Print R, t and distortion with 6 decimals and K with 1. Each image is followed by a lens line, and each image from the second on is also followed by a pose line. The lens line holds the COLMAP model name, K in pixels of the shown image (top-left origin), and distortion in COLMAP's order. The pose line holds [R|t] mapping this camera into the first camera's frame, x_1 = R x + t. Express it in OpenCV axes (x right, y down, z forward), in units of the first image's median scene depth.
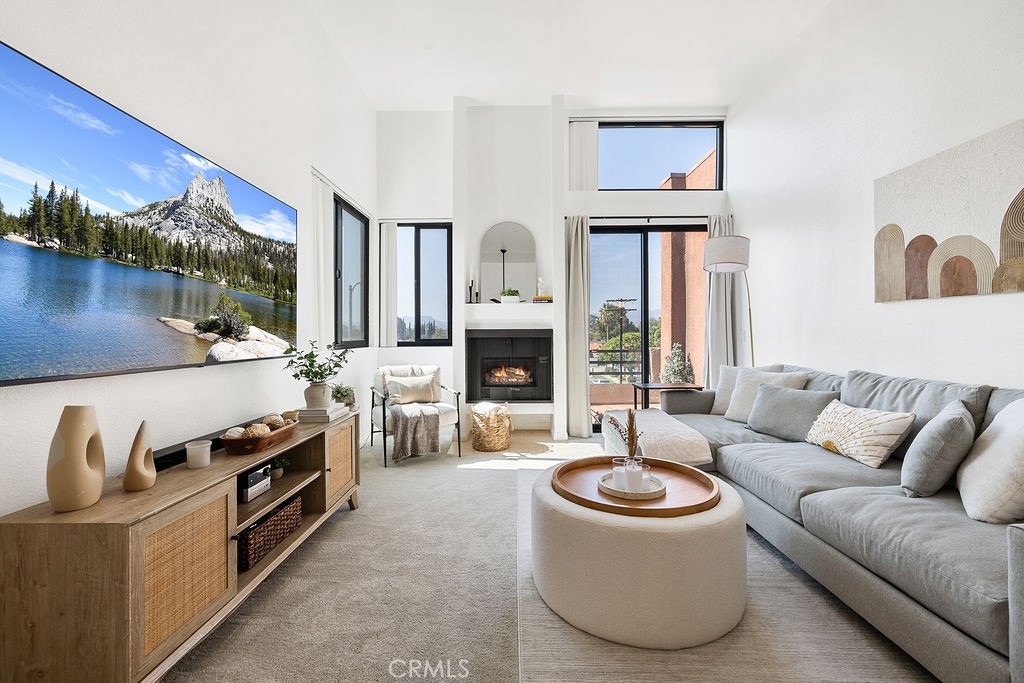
lens RADIAL K [[437.9, 0, 511.1], [0, 437.9, 336.6], [0, 0, 1]] dist [0.002824, 0.001712]
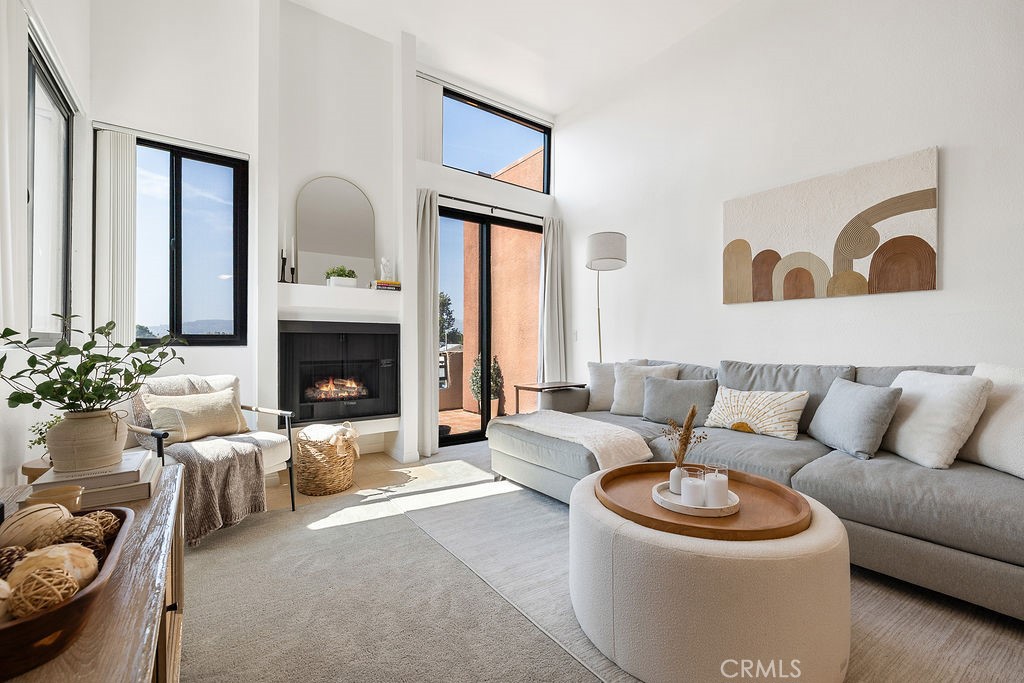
lens RADIAL K [[437.9, 0, 509.3], [0, 437.9, 344.2], [0, 0, 1]] dist [0.002824, 0.001712]
pose [[0.805163, 0.003729, 0.593042, -0.329688], [0.000069, 0.999980, -0.006383, 0.037562], [-0.593054, 0.005180, 0.805146, 0.363283]]
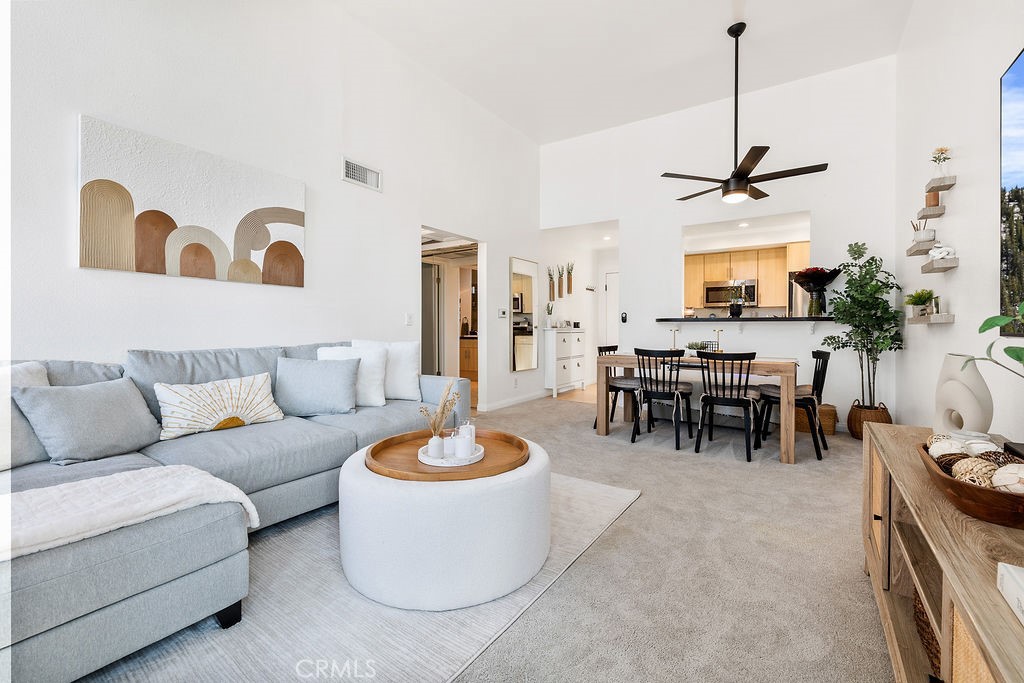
lens RADIAL K [[437.9, 0, 526.4], [0, 437.9, 326.2], [0, 0, 1]] dist [0.002824, 0.001712]
pose [[-0.843416, 0.007161, 0.537214, -0.275145], [0.010154, 0.999945, 0.002612, 0.033137], [-0.537166, 0.007658, -0.843442, 1.174692]]
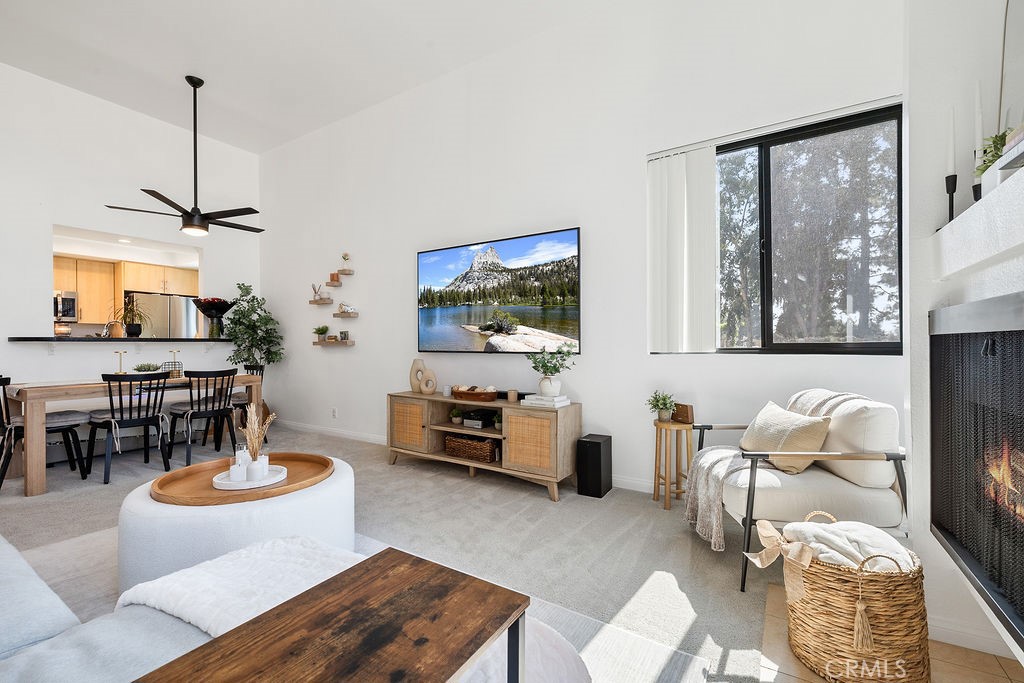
lens RADIAL K [[437.9, 0, 509.9], [0, 437.9, 339.9], [0, 0, 1]] dist [0.002824, 0.001712]
pose [[-0.538805, 0.003670, -0.842422, 0.550137], [-0.004329, 0.999965, 0.007125, 0.004629], [0.842419, 0.007486, -0.538771, 1.393722]]
